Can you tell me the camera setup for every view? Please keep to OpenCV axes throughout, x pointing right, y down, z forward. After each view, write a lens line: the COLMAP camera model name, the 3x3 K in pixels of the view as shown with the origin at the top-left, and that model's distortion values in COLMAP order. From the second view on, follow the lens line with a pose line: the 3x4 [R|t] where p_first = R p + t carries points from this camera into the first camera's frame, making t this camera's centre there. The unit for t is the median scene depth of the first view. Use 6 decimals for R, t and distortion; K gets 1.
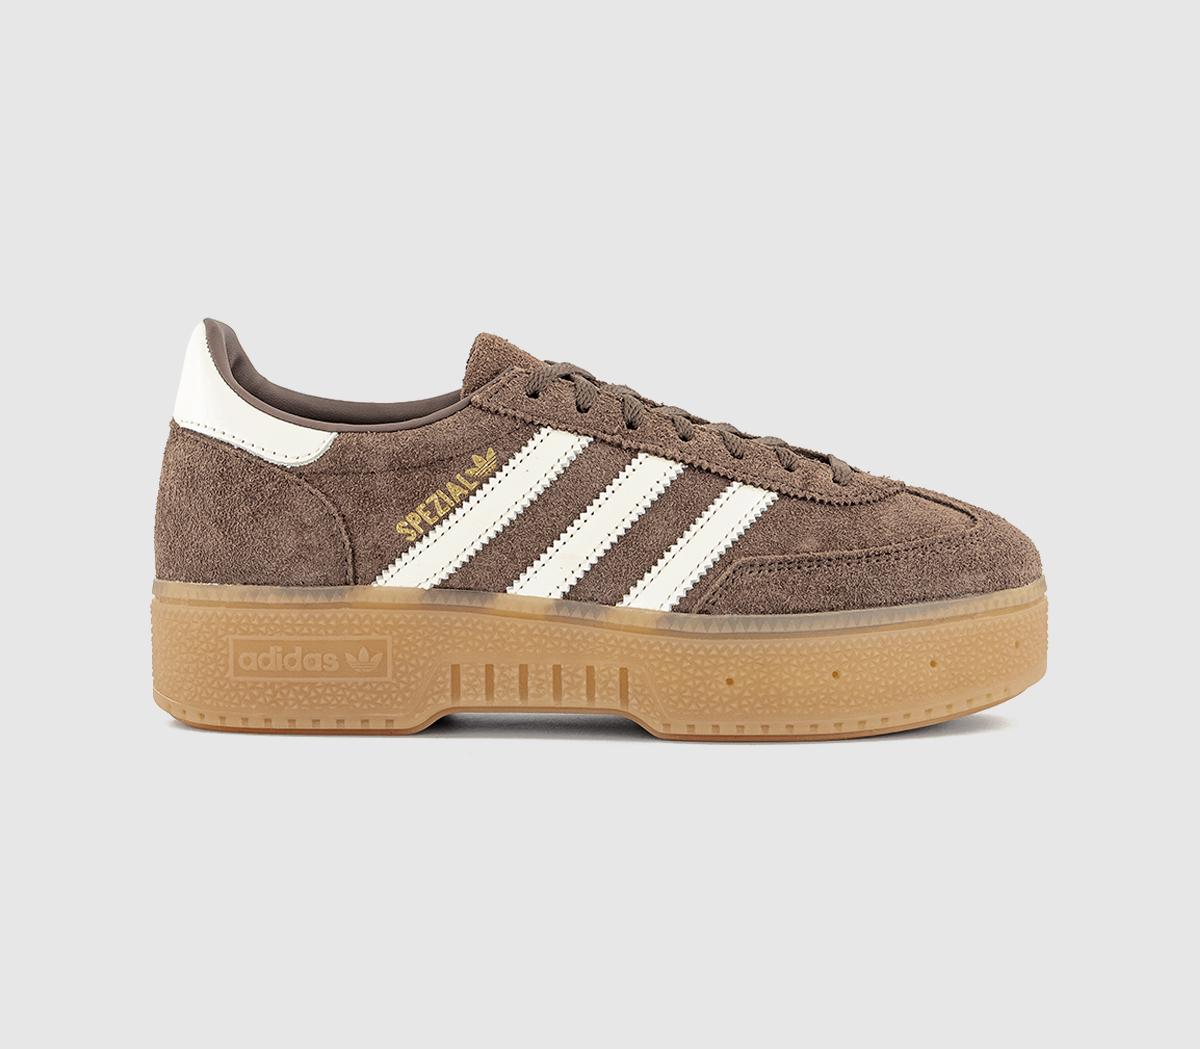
lens RADIAL K [[2284.4, 0, 600.0], [0, 2284.4, 524.5], [0, 0, 1]] dist [-0.001692, -0.024466]
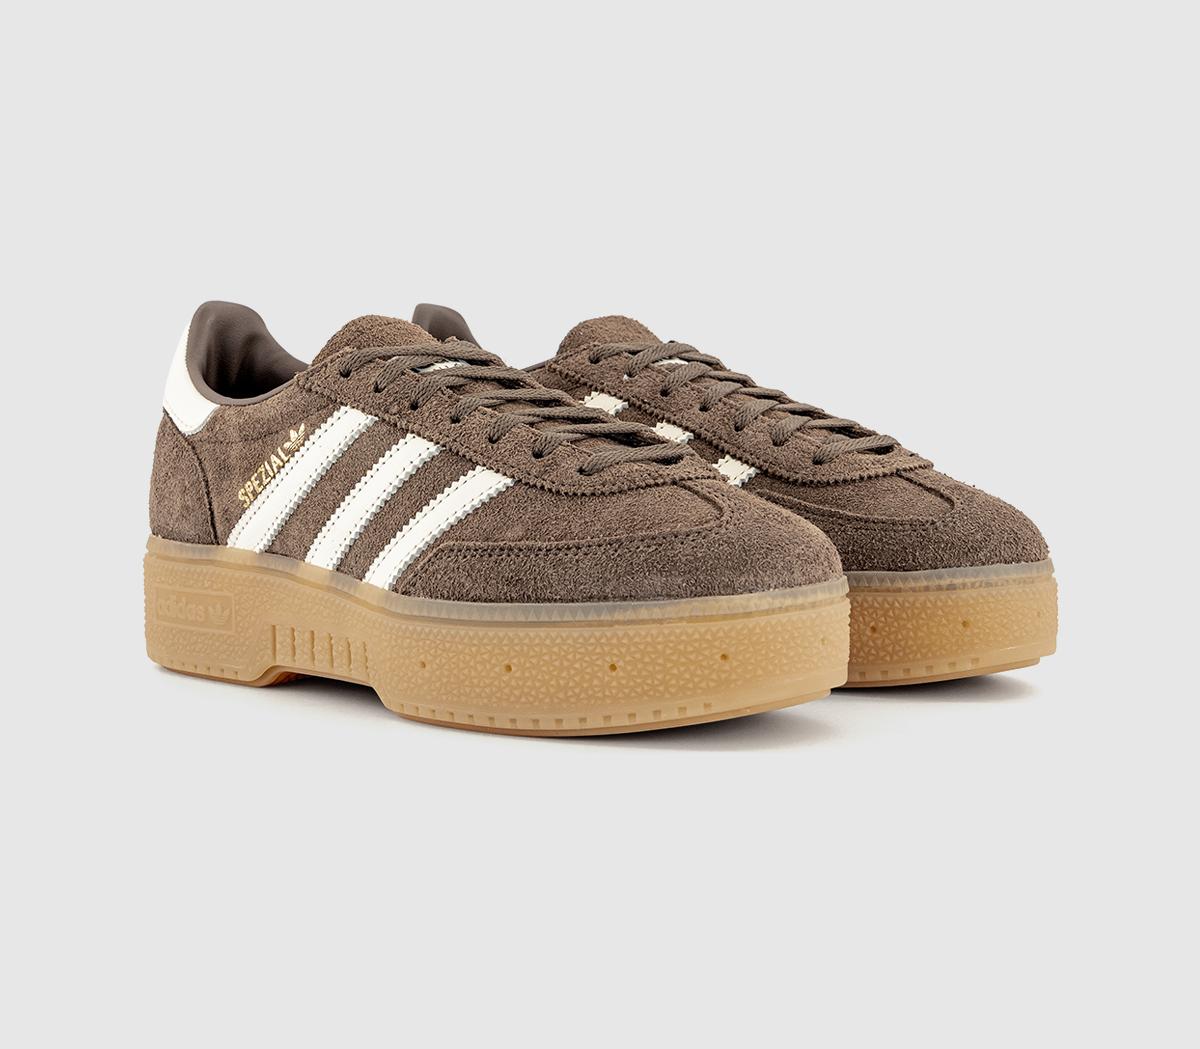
lens RADIAL K [[2284.4, 0, 600.0], [0, 2284.4, 524.5], [0, 0, 1]] dist [-0.001692, -0.024466]
pose [[0.774412, 0.059486, -0.629879, 0.727387], [-0.045147, 0.998228, 0.038766, -0.034073], [0.631069, -0.001584, 0.775725, 0.266188]]
